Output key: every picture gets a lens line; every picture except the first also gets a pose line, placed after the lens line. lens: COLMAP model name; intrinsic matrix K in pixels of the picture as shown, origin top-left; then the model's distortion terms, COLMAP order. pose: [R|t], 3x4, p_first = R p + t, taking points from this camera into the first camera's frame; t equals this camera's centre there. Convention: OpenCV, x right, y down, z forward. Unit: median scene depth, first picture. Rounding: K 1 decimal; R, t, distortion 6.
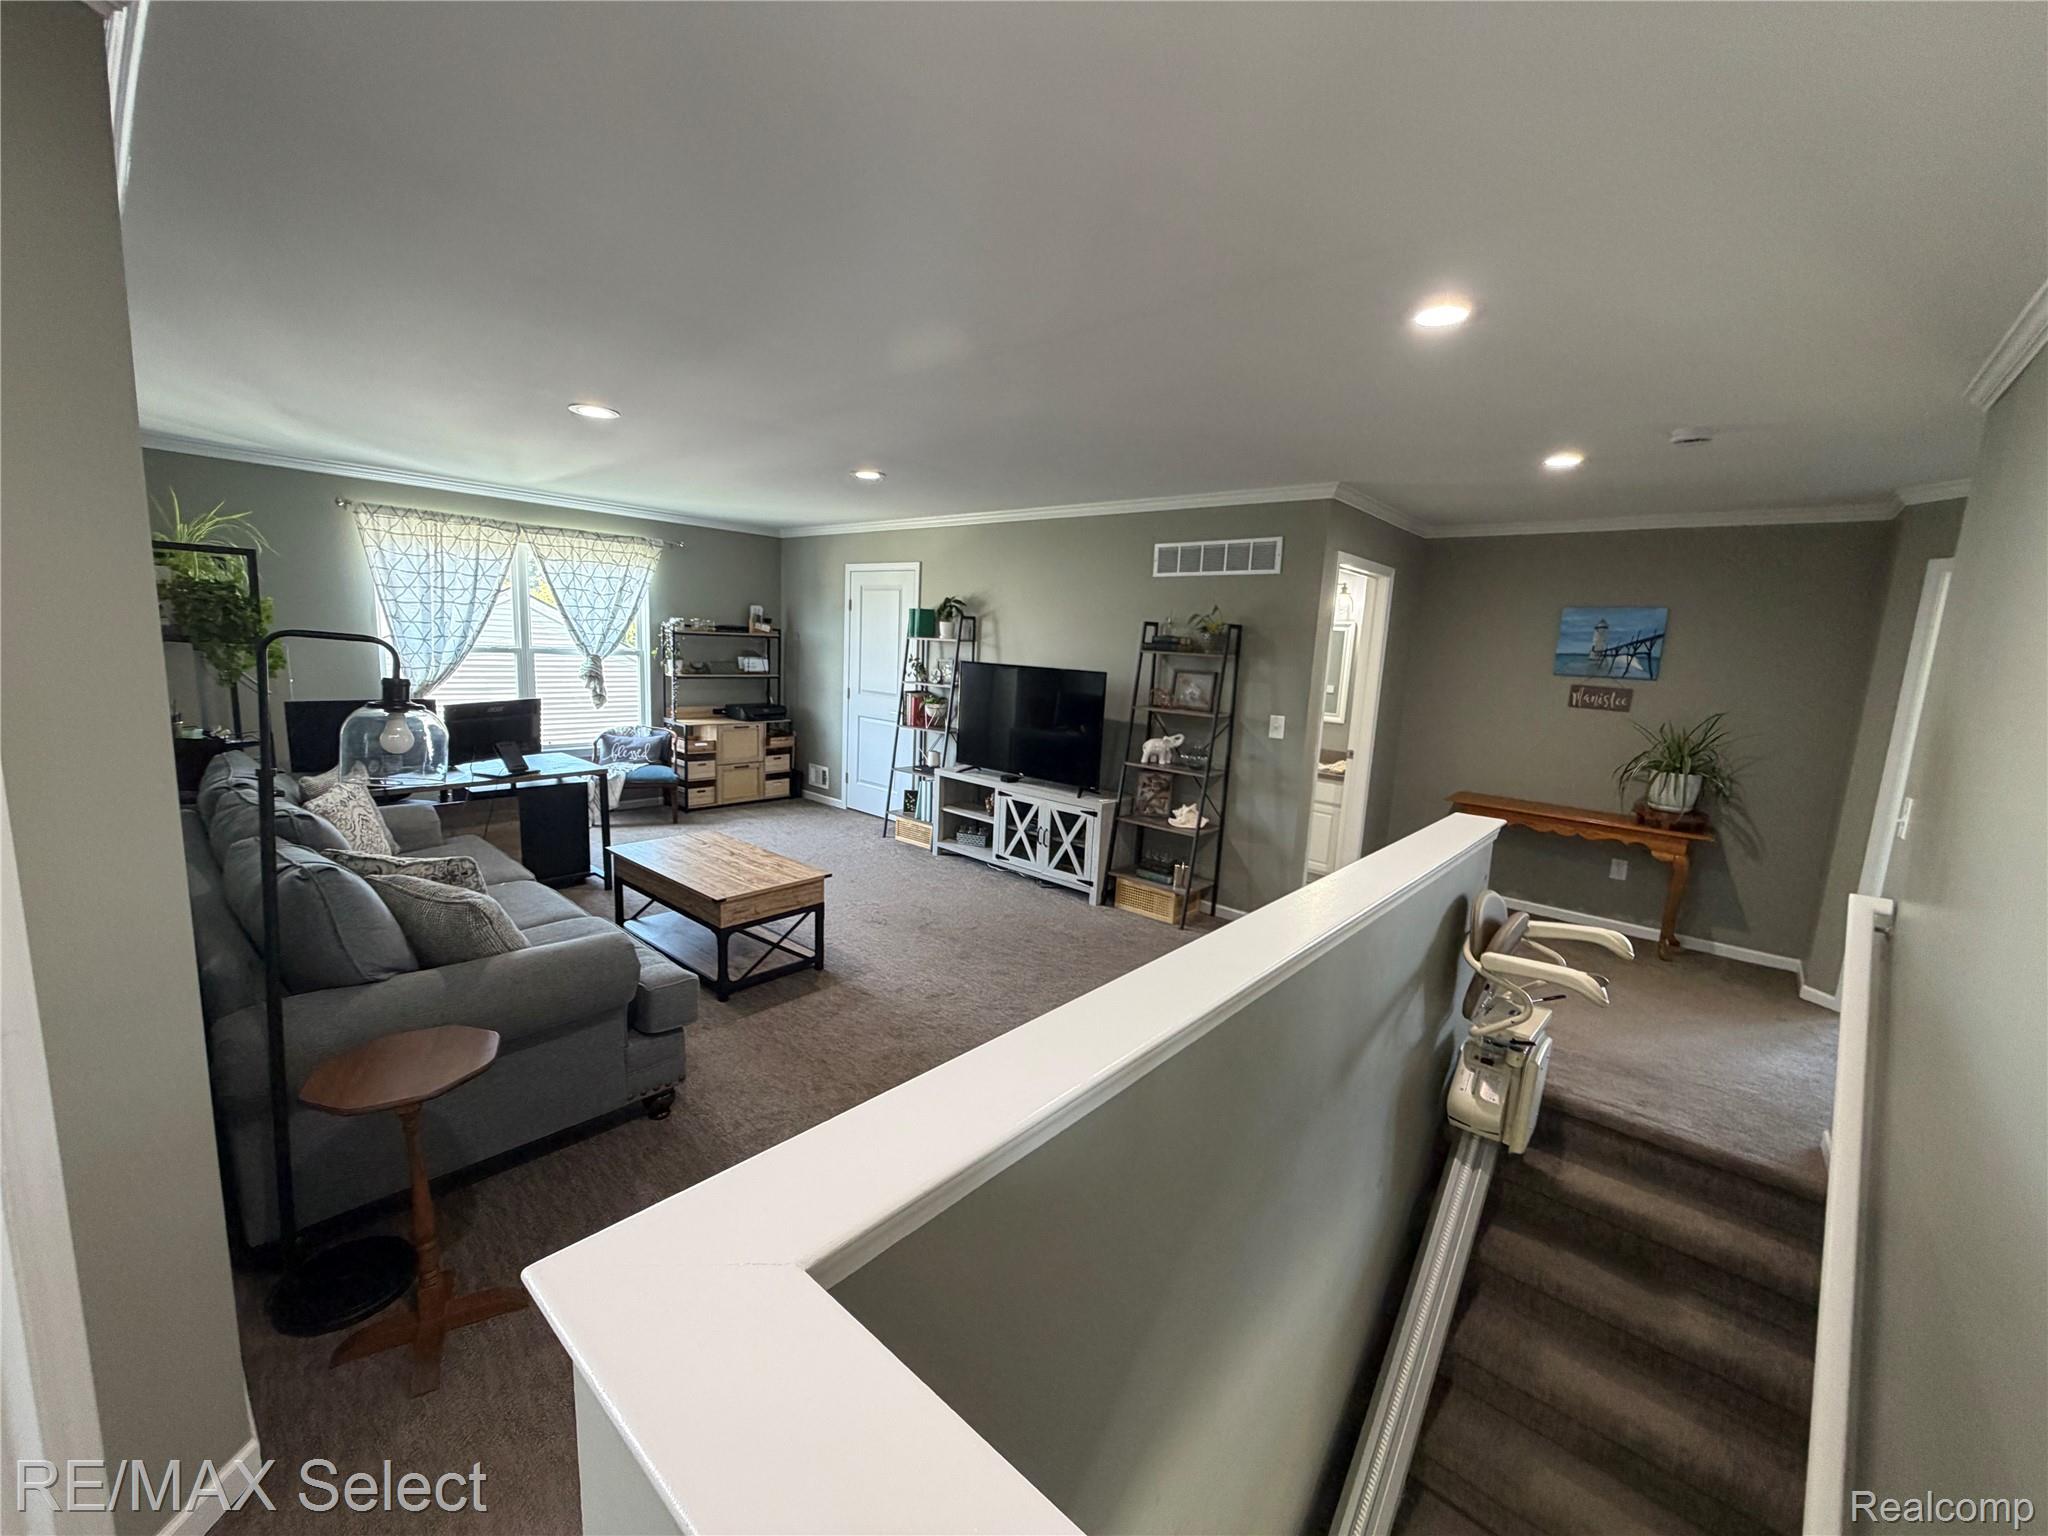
lens RADIAL K [[813.6, 0, 1025.9], [0, 813.6, 766.5], [0, 0, 1]] dist [-0.001672, -0.000018]
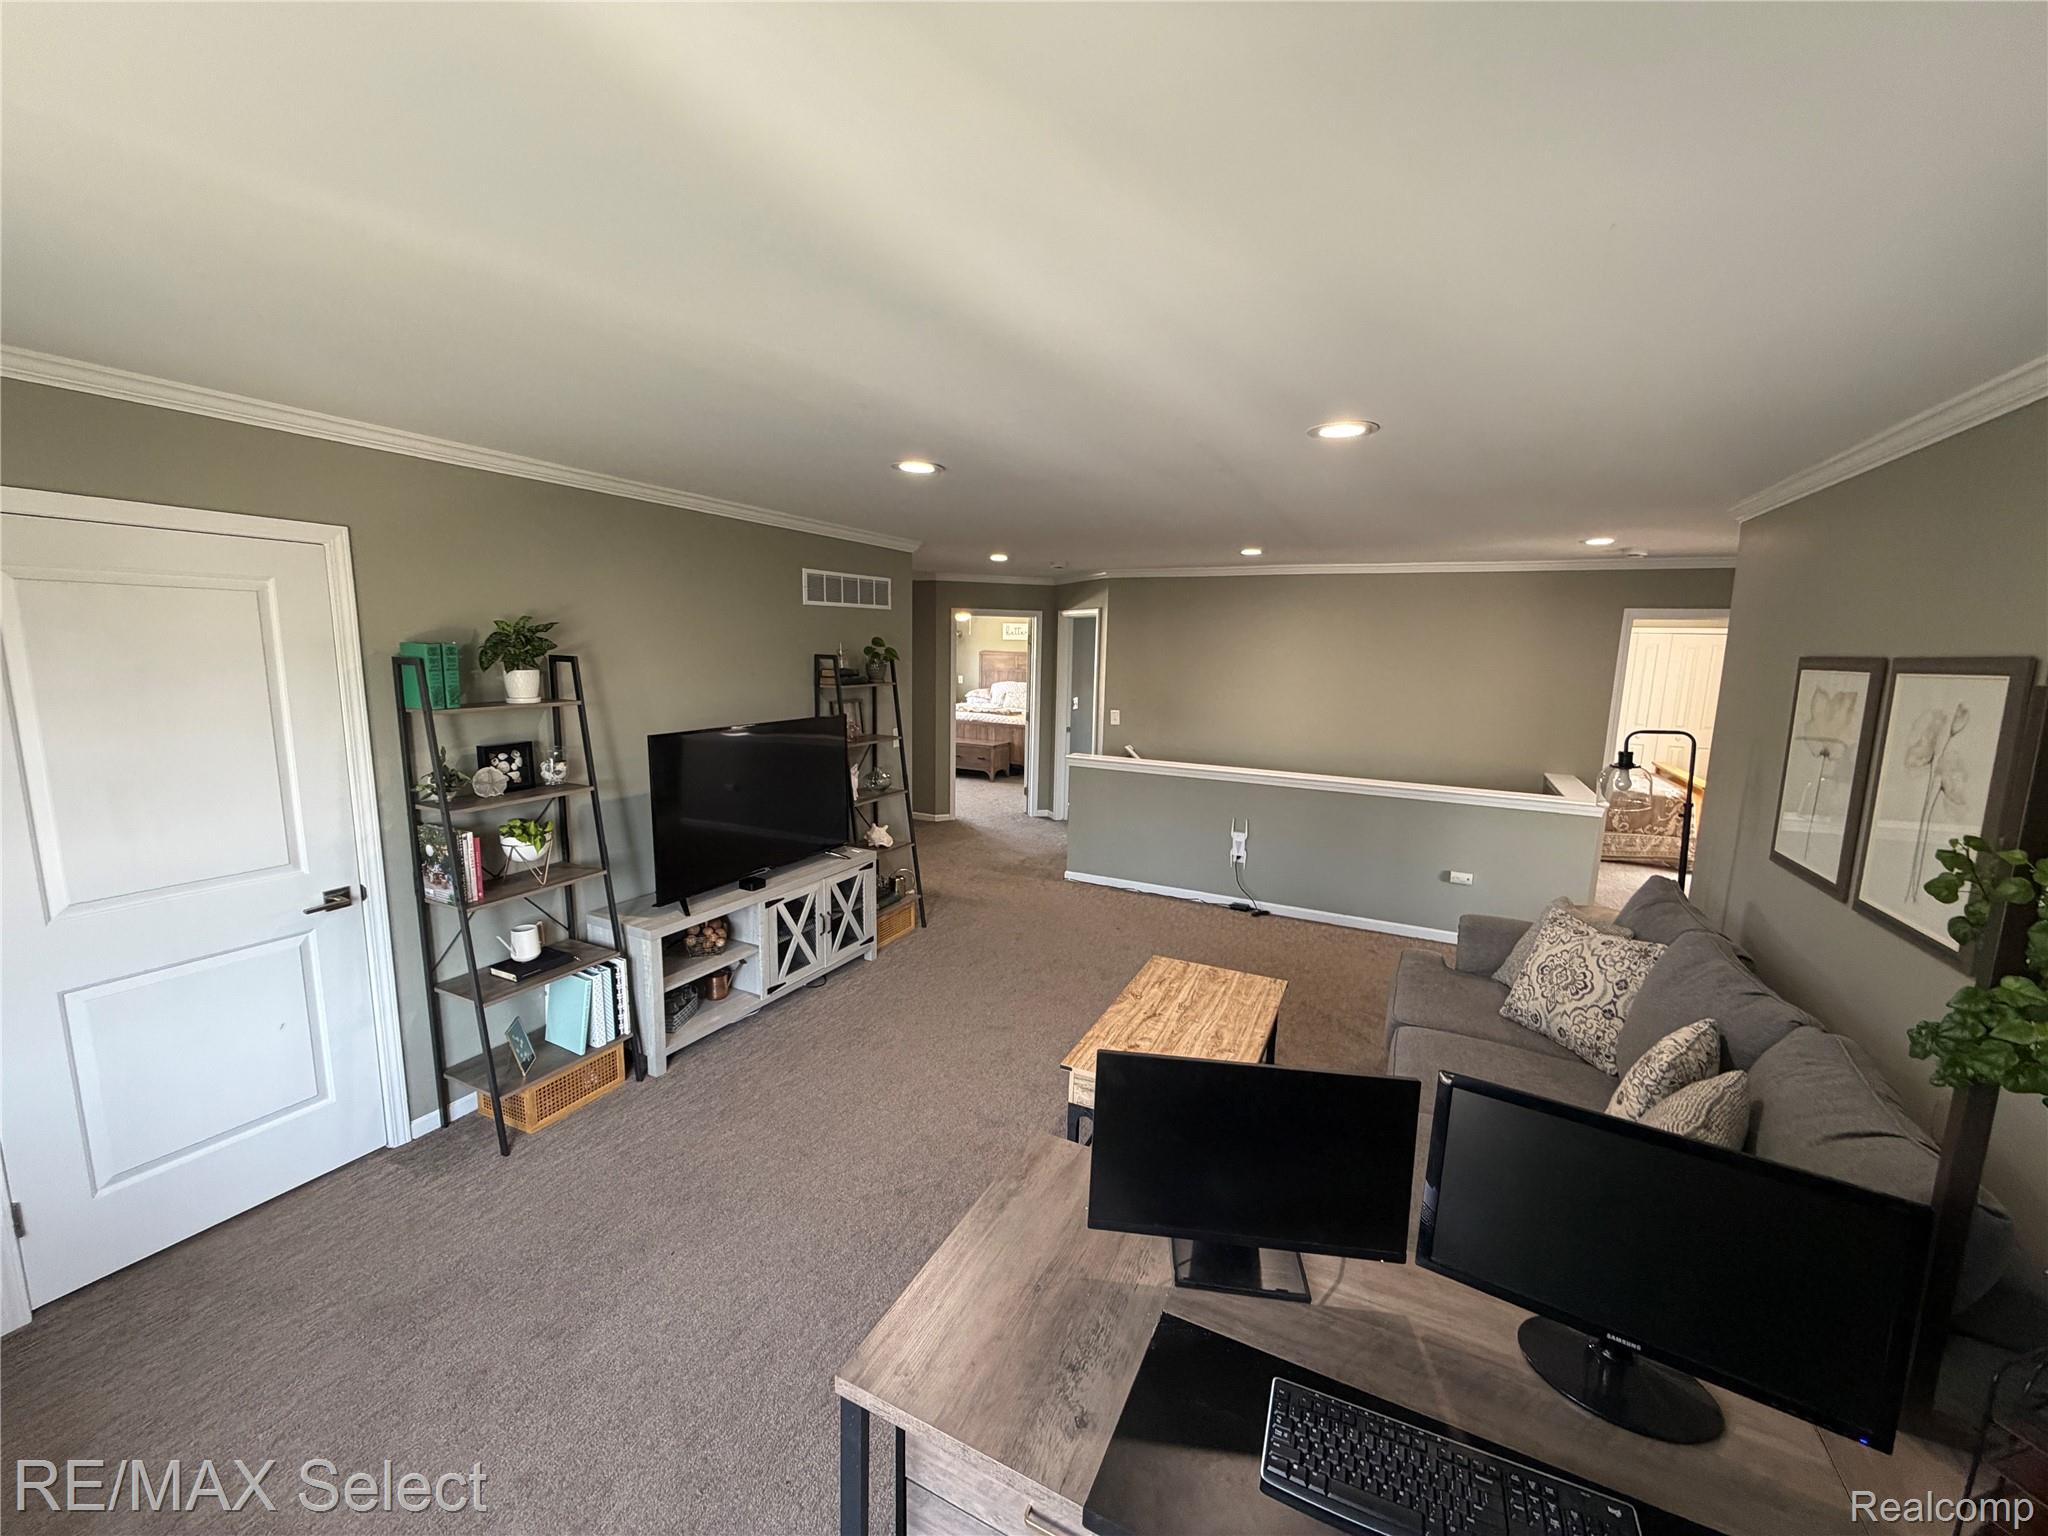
lens RADIAL K [[813.6, 0, 1013.5], [0, 813.6, 773.1], [0, 0, 1]] dist [-0.001672, -0.000018]
pose [[-0.251791, -0.210323, 0.944651, -0.803316], [0.115250, 0.962637, 0.245046, -0.249363], [-0.960895, 0.170571, -0.218144, 1.013416]]
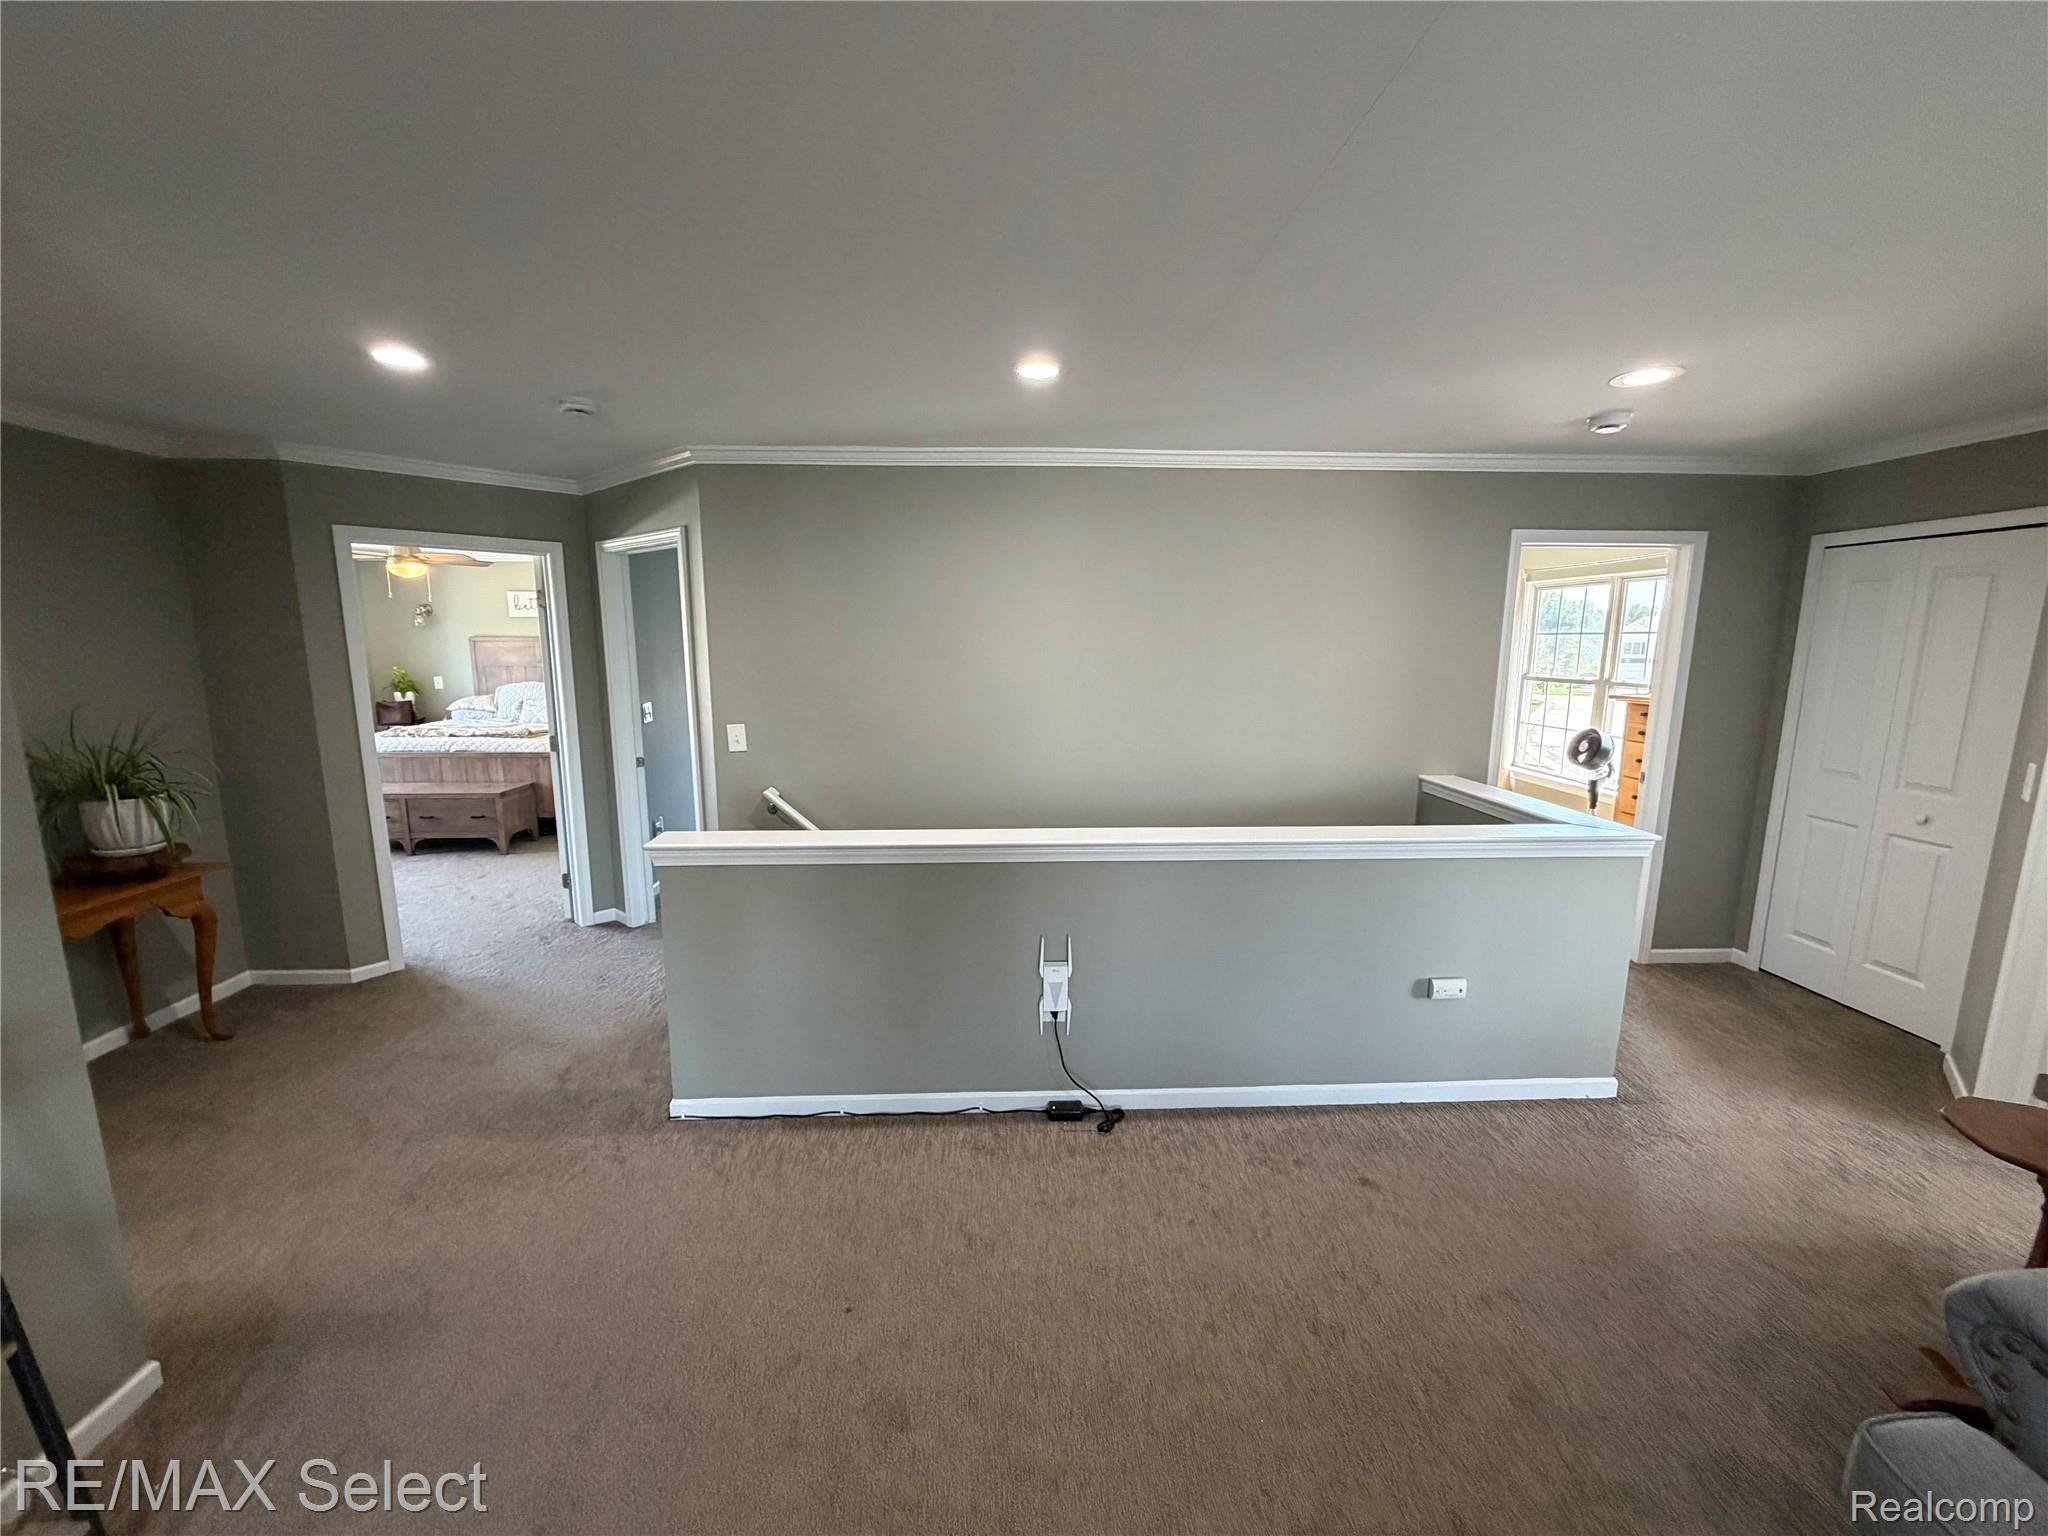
lens RADIAL K [[813.6, 0, 1021.7], [0, 813.6, 760.8], [0, 0, 1]] dist [-0.001672, -0.000018]
pose [[-0.697357, -0.156837, 0.699353, -0.176749], [0.074831, 0.954499, 0.288673, -0.146776], [-0.712807, 0.253642, -0.653890, 0.818252]]
